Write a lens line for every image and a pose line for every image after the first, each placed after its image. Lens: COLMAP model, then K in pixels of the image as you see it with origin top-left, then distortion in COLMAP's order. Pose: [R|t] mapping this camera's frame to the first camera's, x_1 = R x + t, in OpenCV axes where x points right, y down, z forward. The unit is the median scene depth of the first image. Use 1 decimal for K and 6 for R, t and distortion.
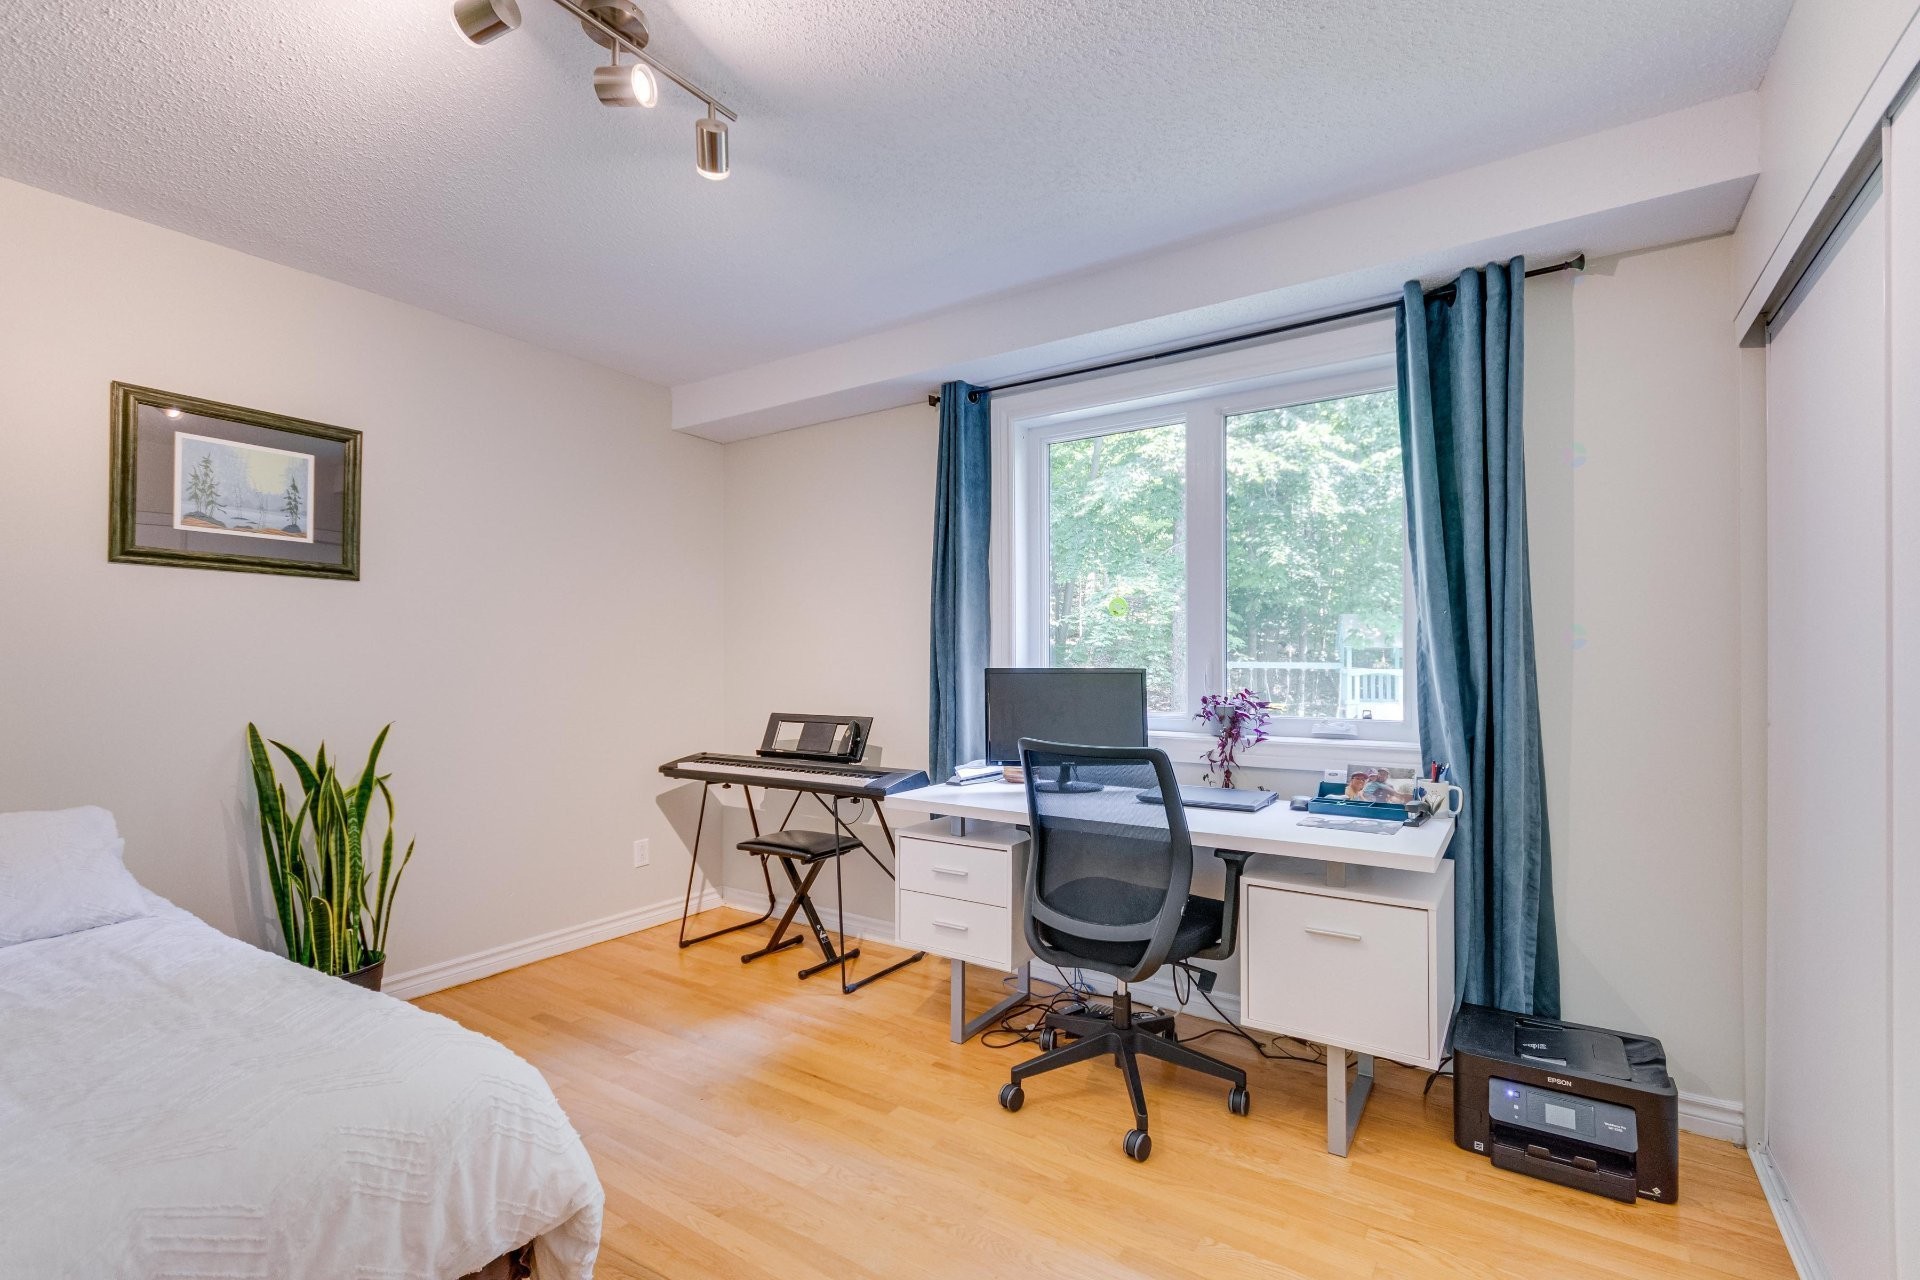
lens RADIAL K [[850.2, 0, 966.9], [0, 850.2, 650.0], [0, 0, 1]] dist [0.002365, -0.000020]
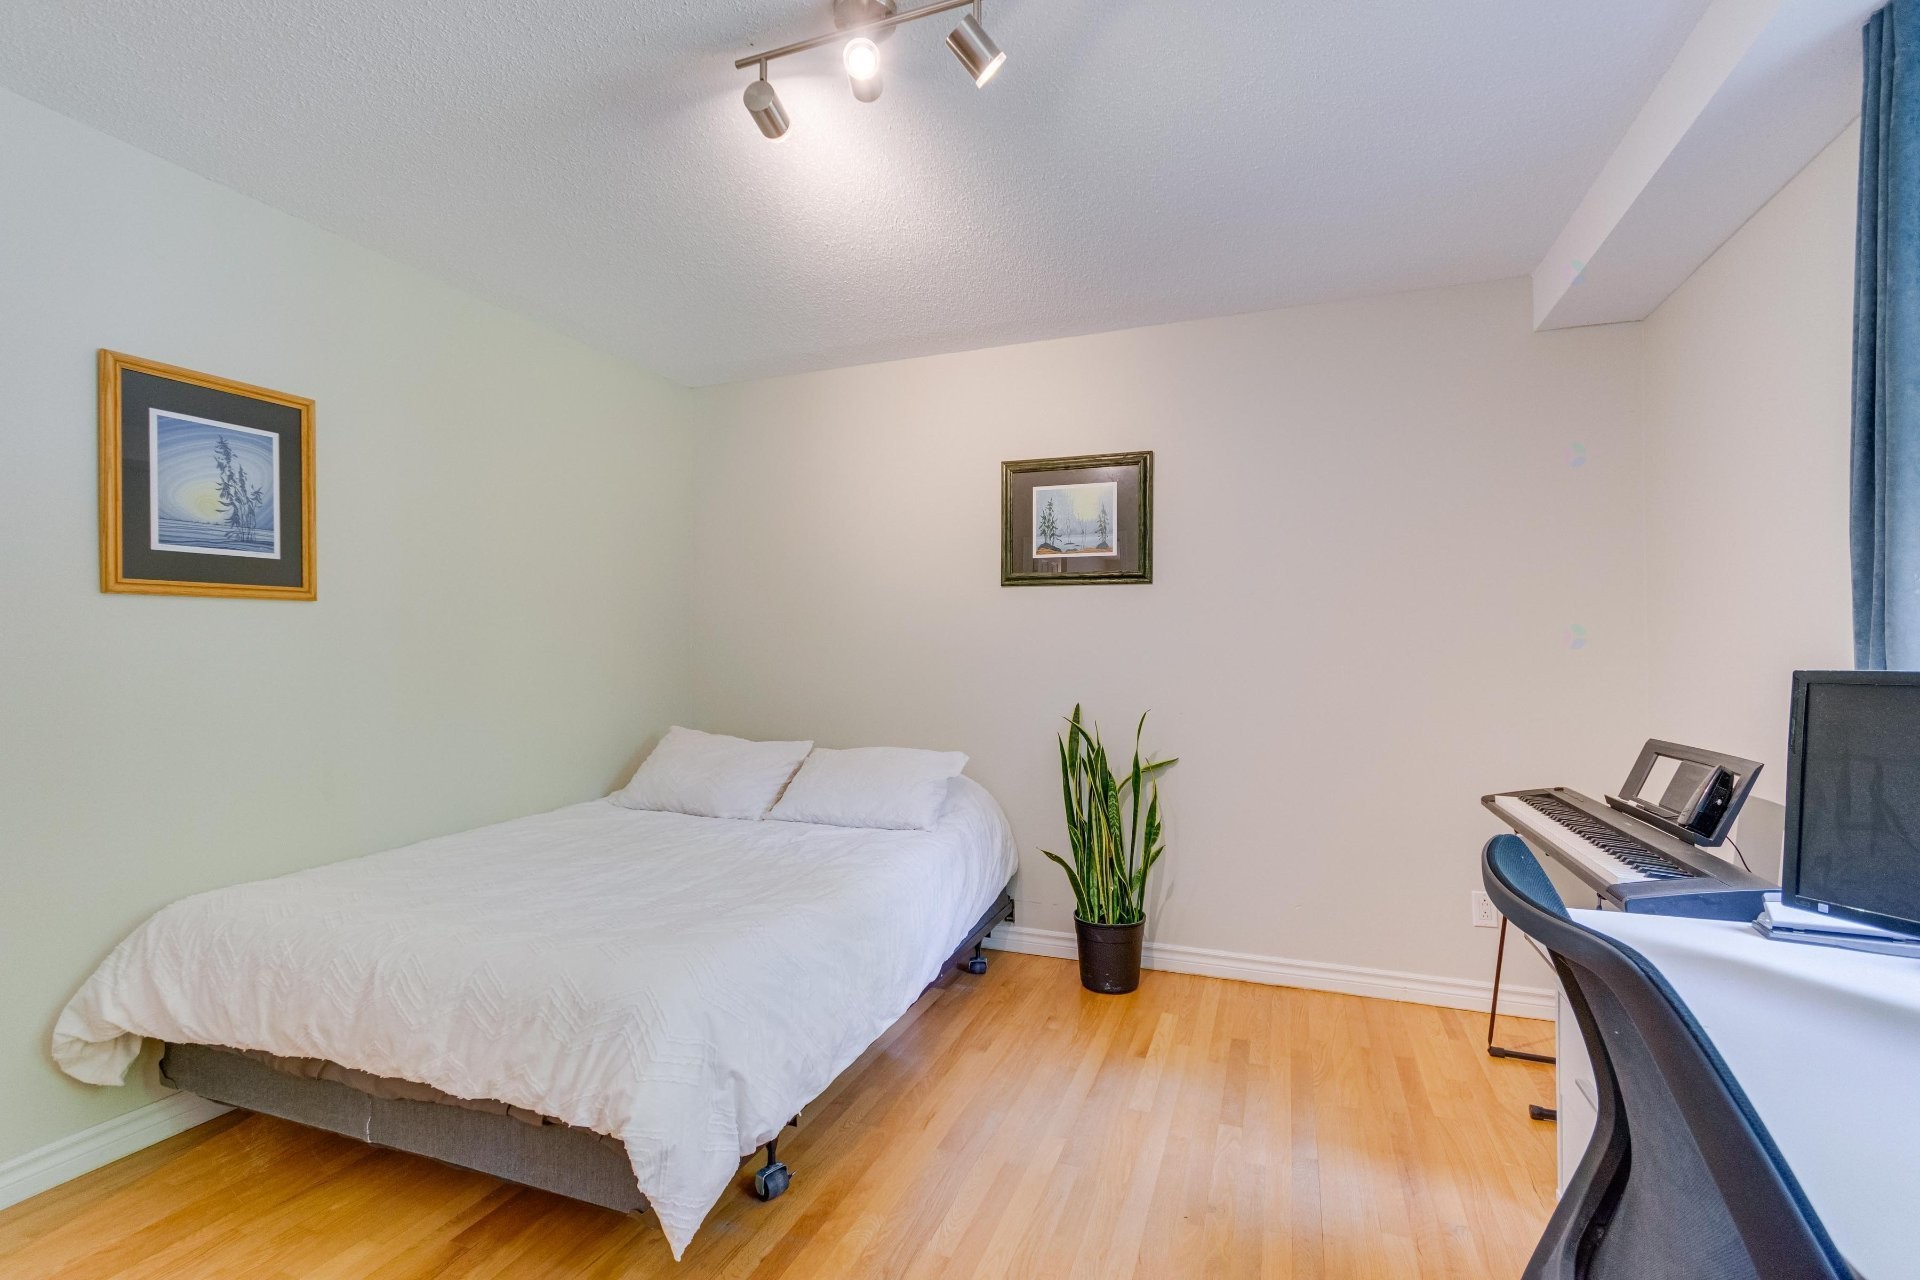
lens RADIAL K [[850.2, 0, 967.7], [0, 850.2, 647.4], [0, 0, 1]] dist [0.002365, -0.000020]
pose [[0.235324, -0.010294, -0.971862, 0.336789], [0.011683, 0.999902, -0.007762, 0.009579], [0.971847, -0.009527, 0.235421, 0.521098]]
